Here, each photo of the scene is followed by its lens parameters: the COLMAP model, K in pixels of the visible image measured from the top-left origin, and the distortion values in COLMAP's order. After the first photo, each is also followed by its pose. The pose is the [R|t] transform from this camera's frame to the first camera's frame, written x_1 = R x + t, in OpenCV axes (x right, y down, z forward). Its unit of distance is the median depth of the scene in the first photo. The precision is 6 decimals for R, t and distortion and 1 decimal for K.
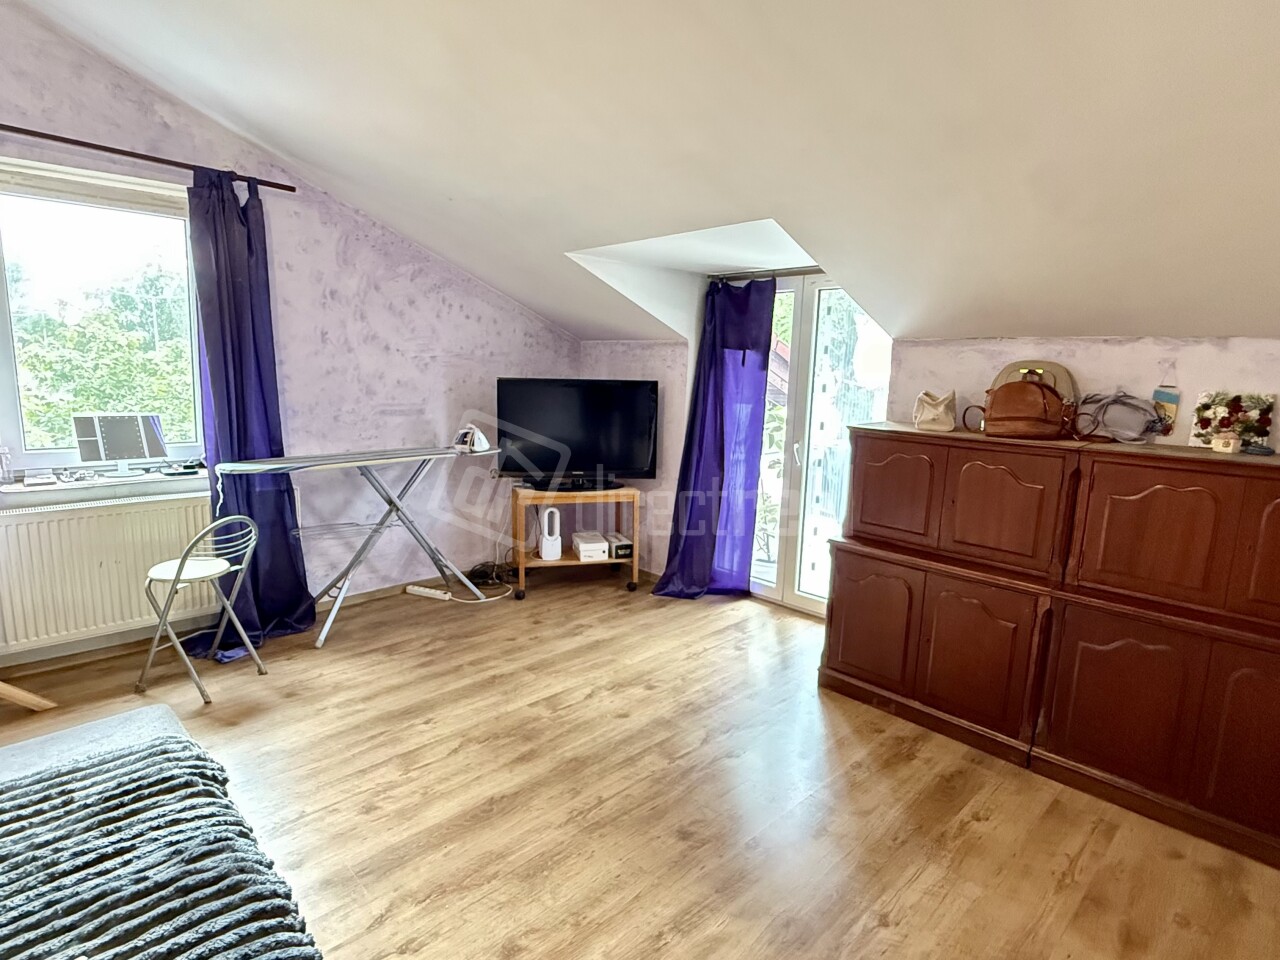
lens RADIAL K [[678.7, 0, 639.4], [0, 678.7, 475.4], [0, 0, 1]] dist [-0.001853, 0.000866]
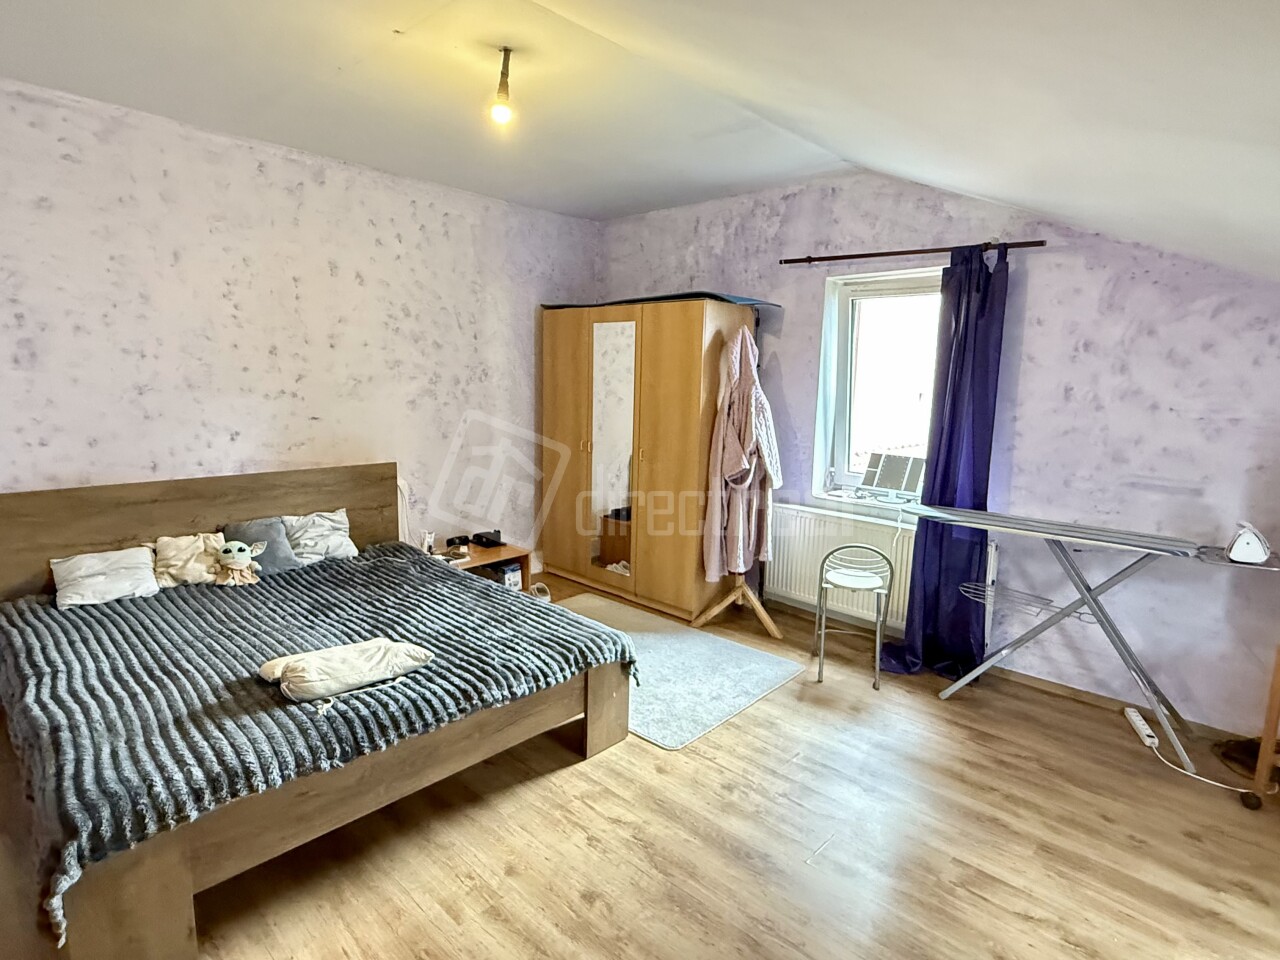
lens RADIAL K [[678.7, 0, 640.6], [0, 678.7, 478.8], [0, 0, 1]] dist [-0.001853, 0.000866]
pose [[0.045899, 0.126087, -0.990957, 0.432698], [-0.186151, 0.975706, 0.115525, -0.092065], [0.981448, 0.179165, 0.068255, 0.401611]]
